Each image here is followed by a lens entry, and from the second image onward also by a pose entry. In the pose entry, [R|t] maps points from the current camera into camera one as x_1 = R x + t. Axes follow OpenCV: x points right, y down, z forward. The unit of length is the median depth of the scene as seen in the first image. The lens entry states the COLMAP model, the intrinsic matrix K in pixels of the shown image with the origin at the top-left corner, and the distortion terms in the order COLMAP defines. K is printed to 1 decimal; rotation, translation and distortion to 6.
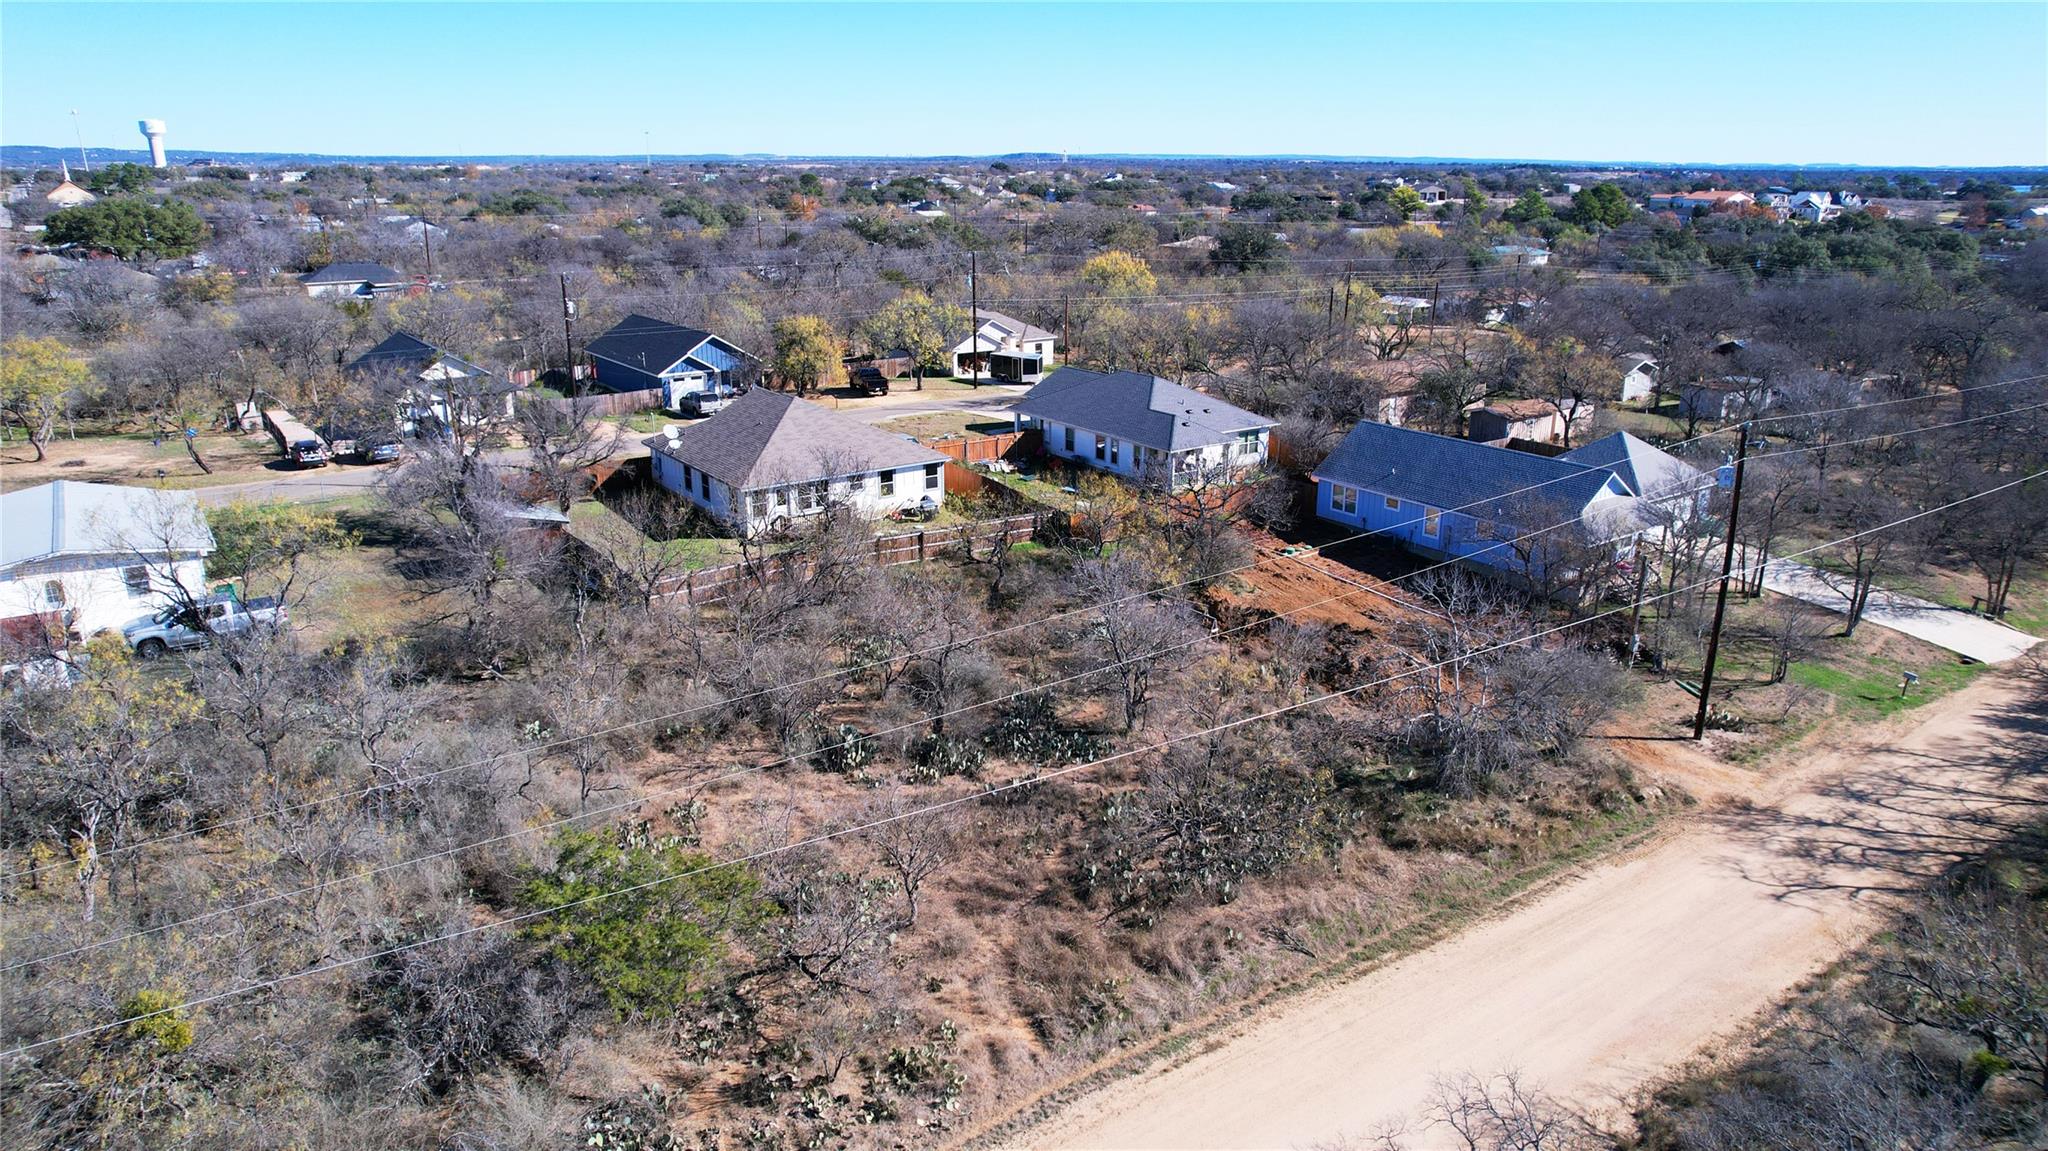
lens RADIAL K [[1309.0, 0, 1032.8], [0, 1309.0, 570.0], [0, 0, 1]] dist [-0.072781, 0.062795]
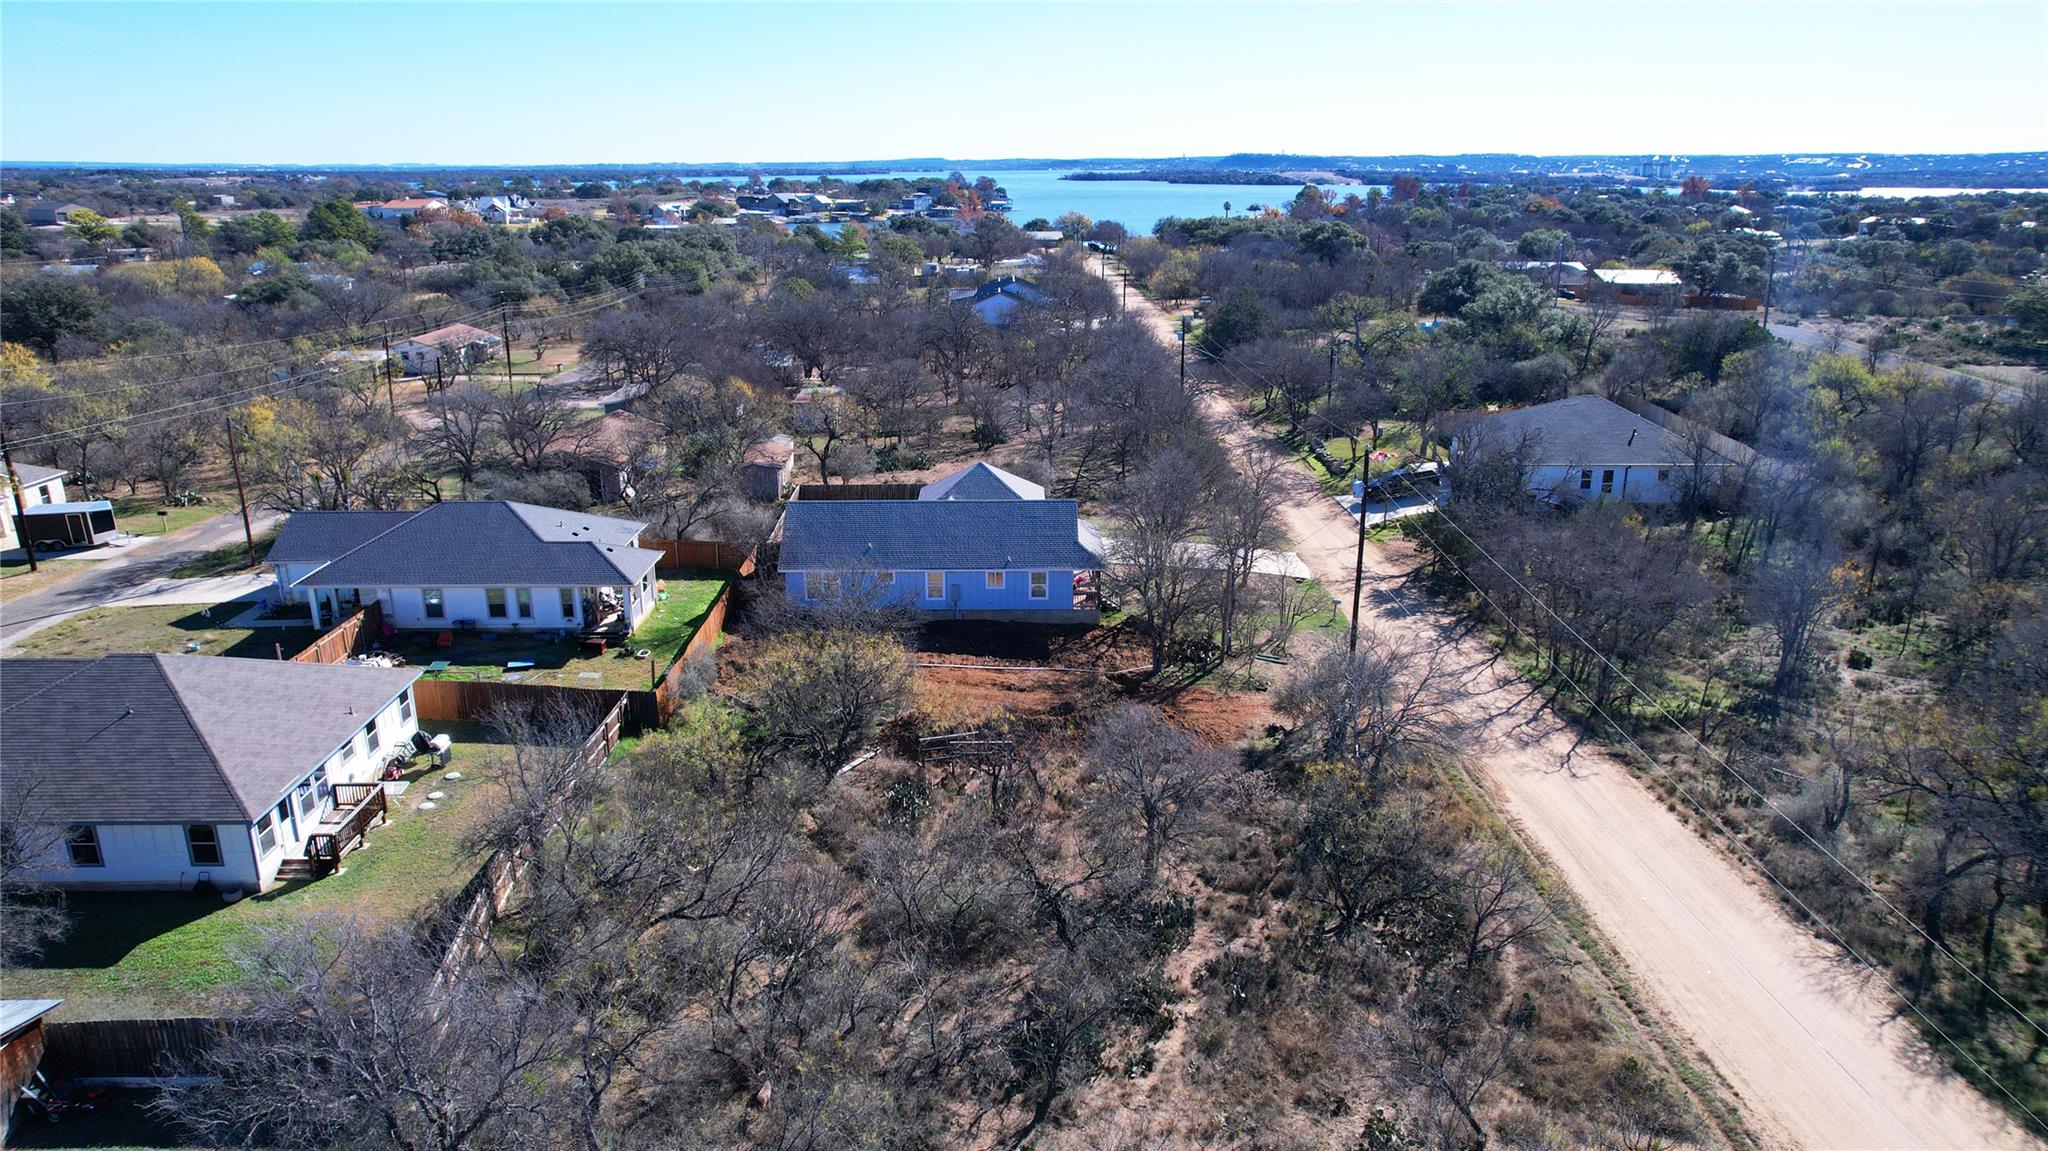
lens RADIAL K [[1309.0, 0, 1027.8], [0, 1309.0, 580.7], [0, 0, 1]] dist [-0.072781, 0.062795]
pose [[0.570092, -0.251728, 0.782067, -0.436870], [0.245880, 0.960551, 0.129941, -0.150969], [-0.783925, 0.118216, 0.609497, 0.312750]]
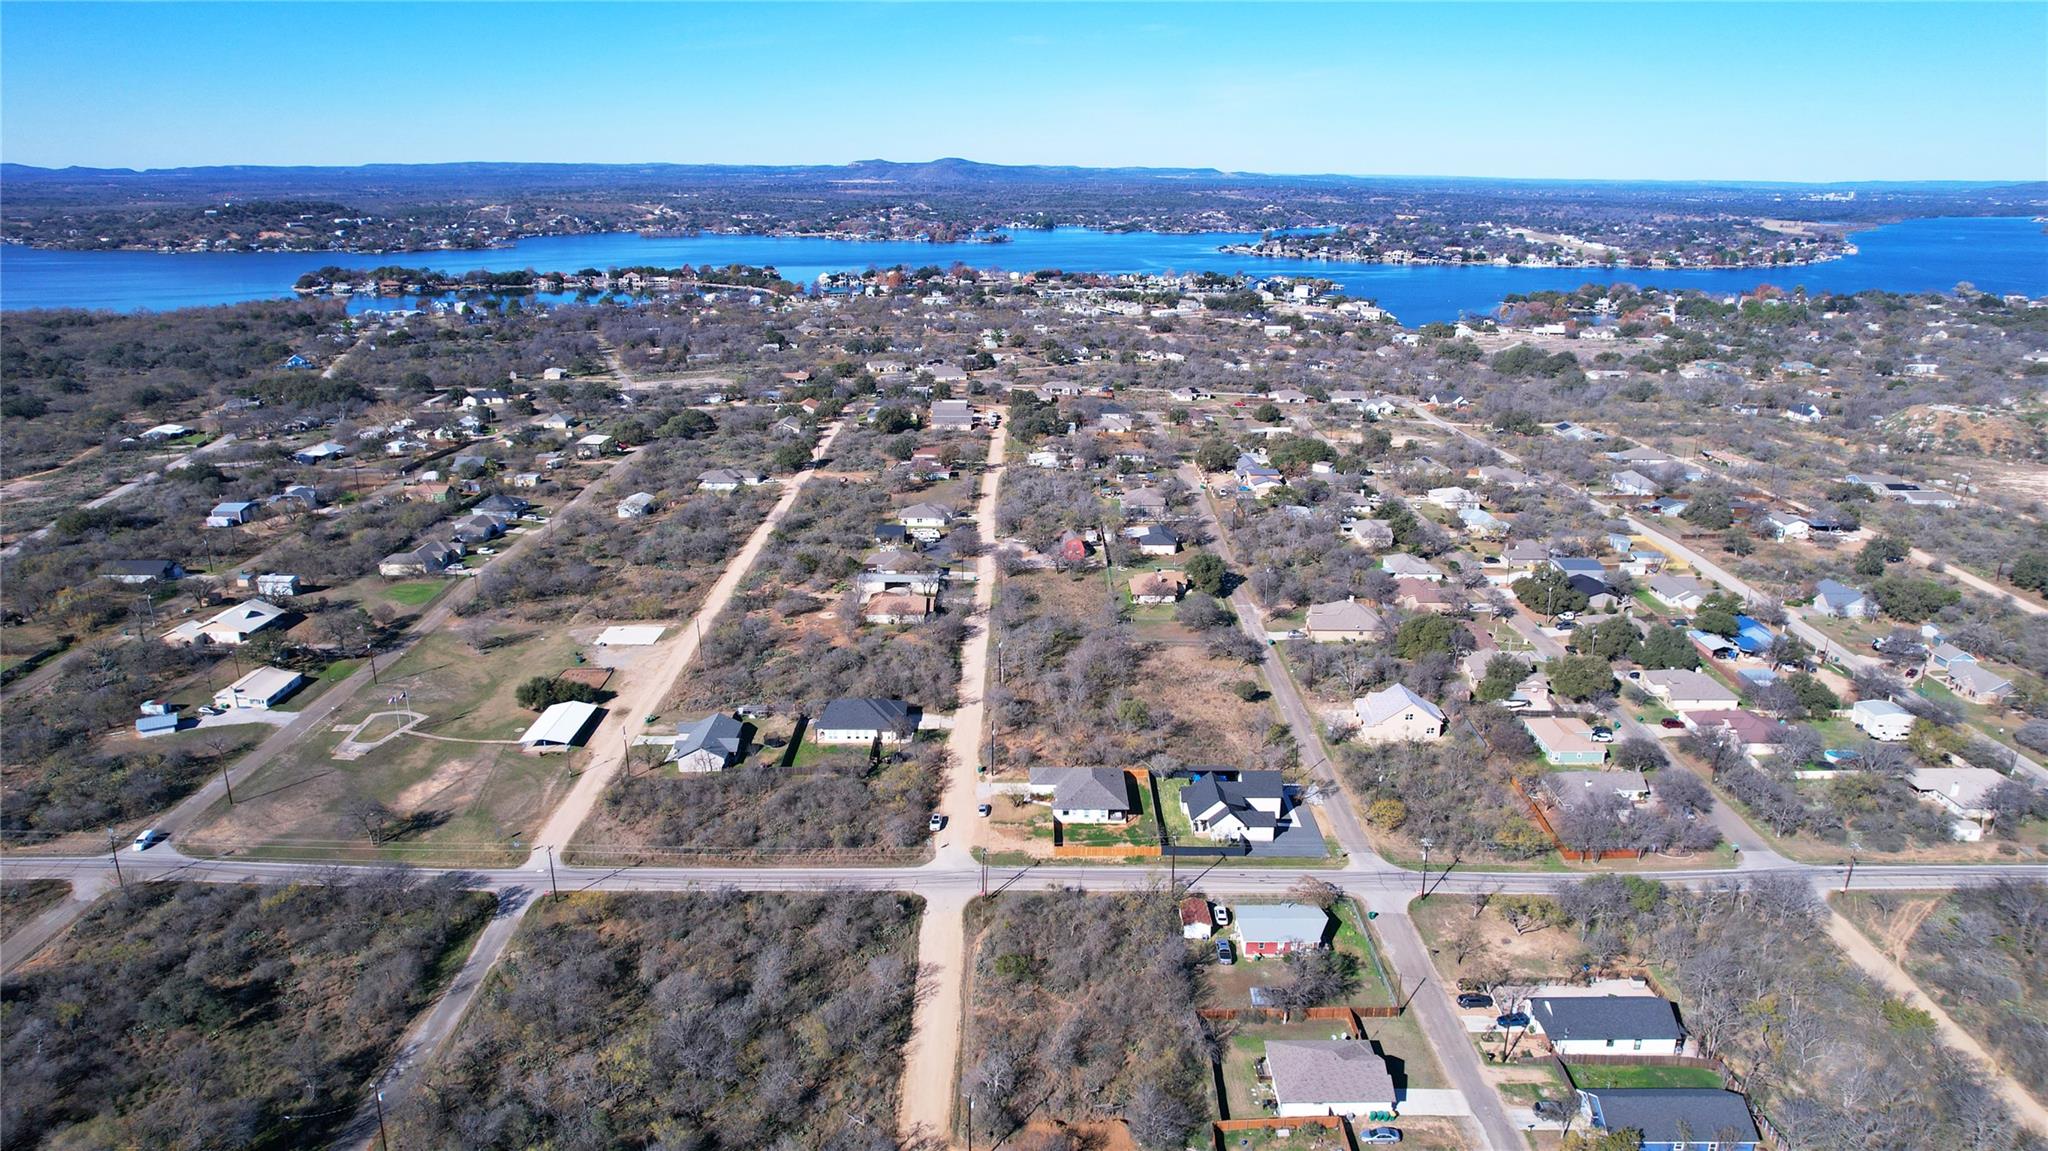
lens RADIAL K [[1309.0, 0, 1027.8], [0, 1309.0, 573.5], [0, 0, 1]] dist [-0.072781, 0.062795]
pose [[-0.583560, 0.236934, -0.776737, 1.828056], [-0.248665, 0.858407, 0.448668, -1.881706], [0.773061, 0.454972, -0.442015, 1.297897]]
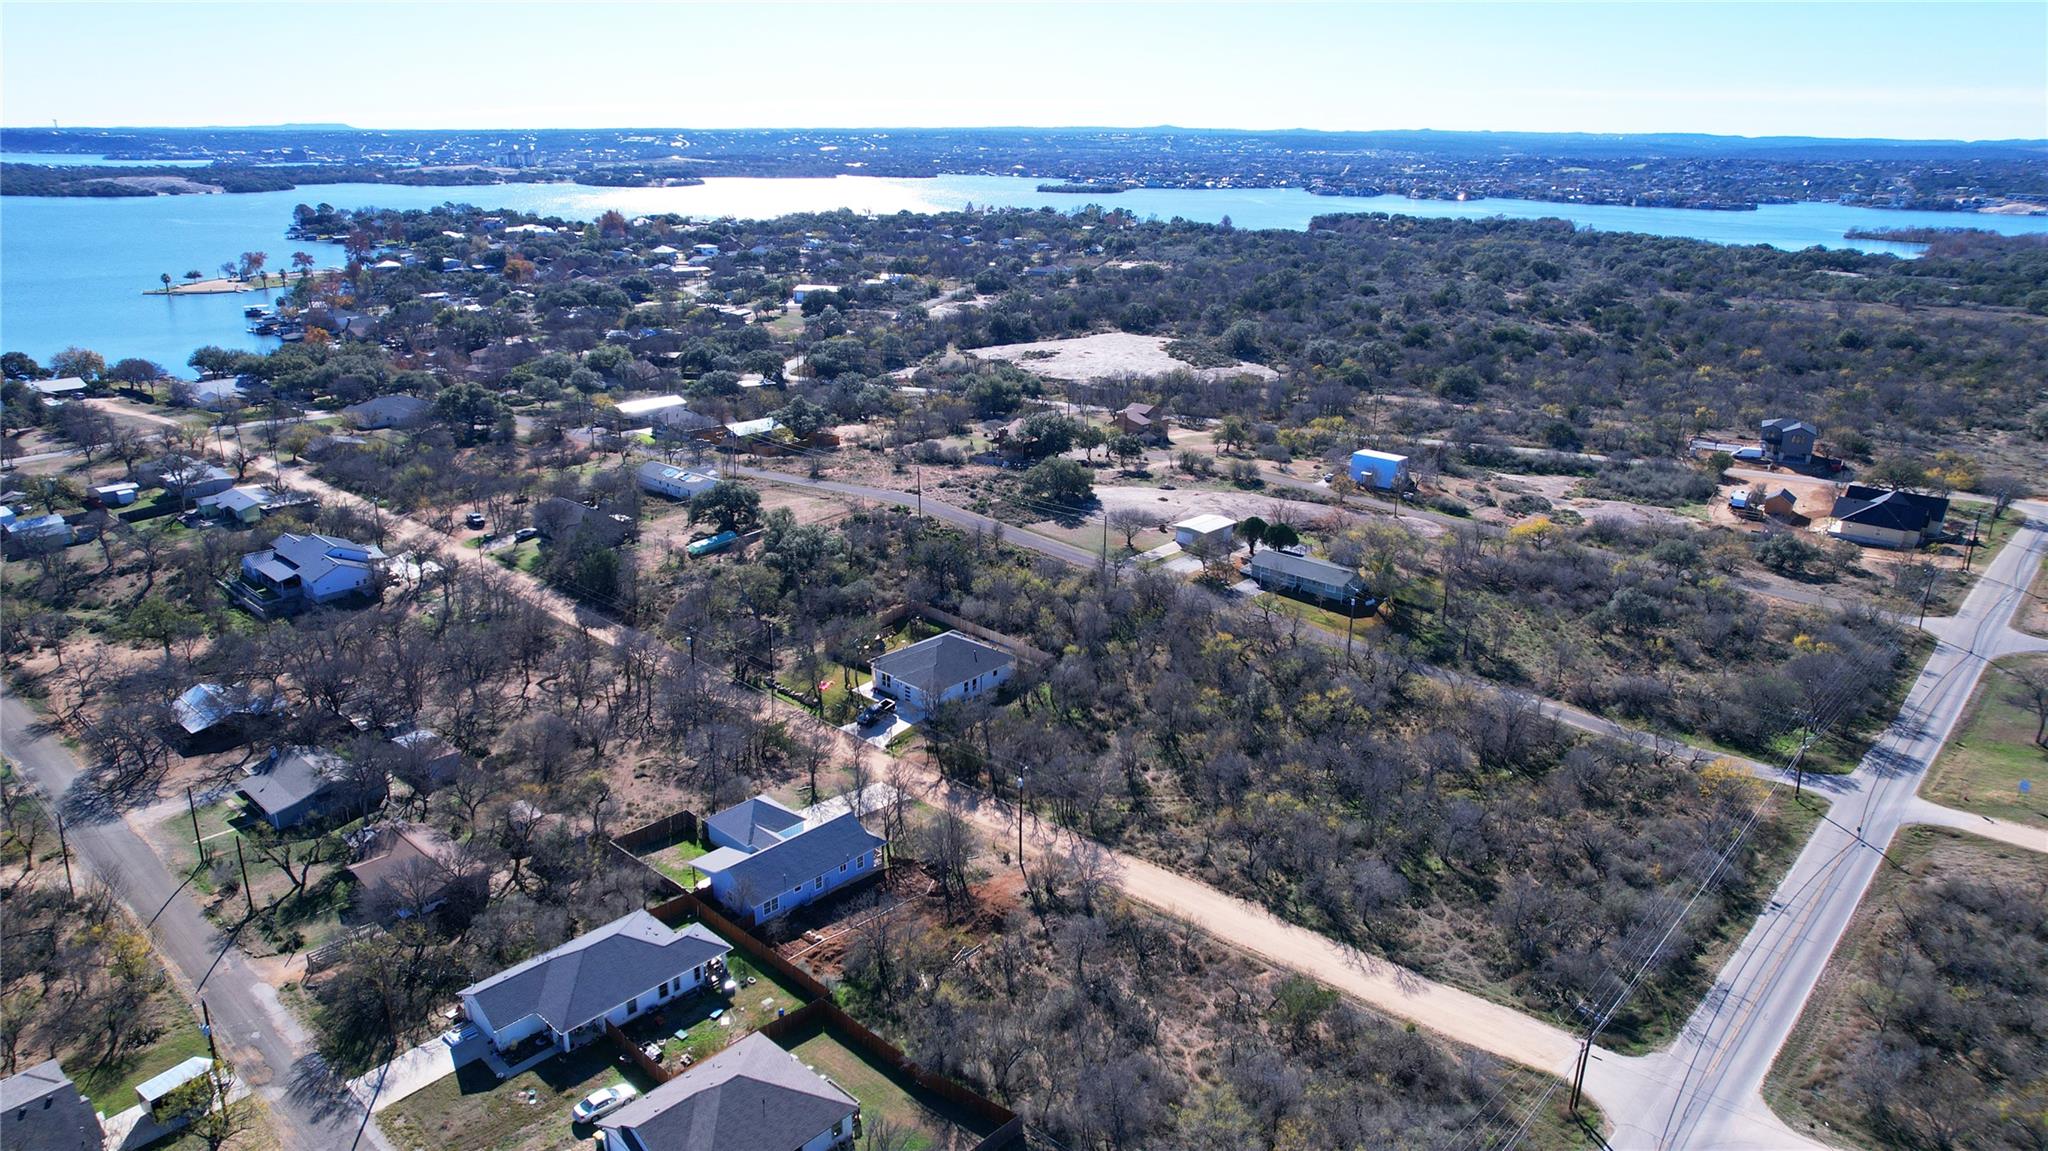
lens RADIAL K [[1309.0, 0, 1029.6], [0, 1309.0, 579.2], [0, 0, 1]] dist [-0.072781, 0.062795]
pose [[-0.204636, -0.319346, 0.925280, -1.371910], [0.279884, 0.886727, 0.367940, -1.034807], [-0.937971, 0.334265, -0.092077, 0.711908]]
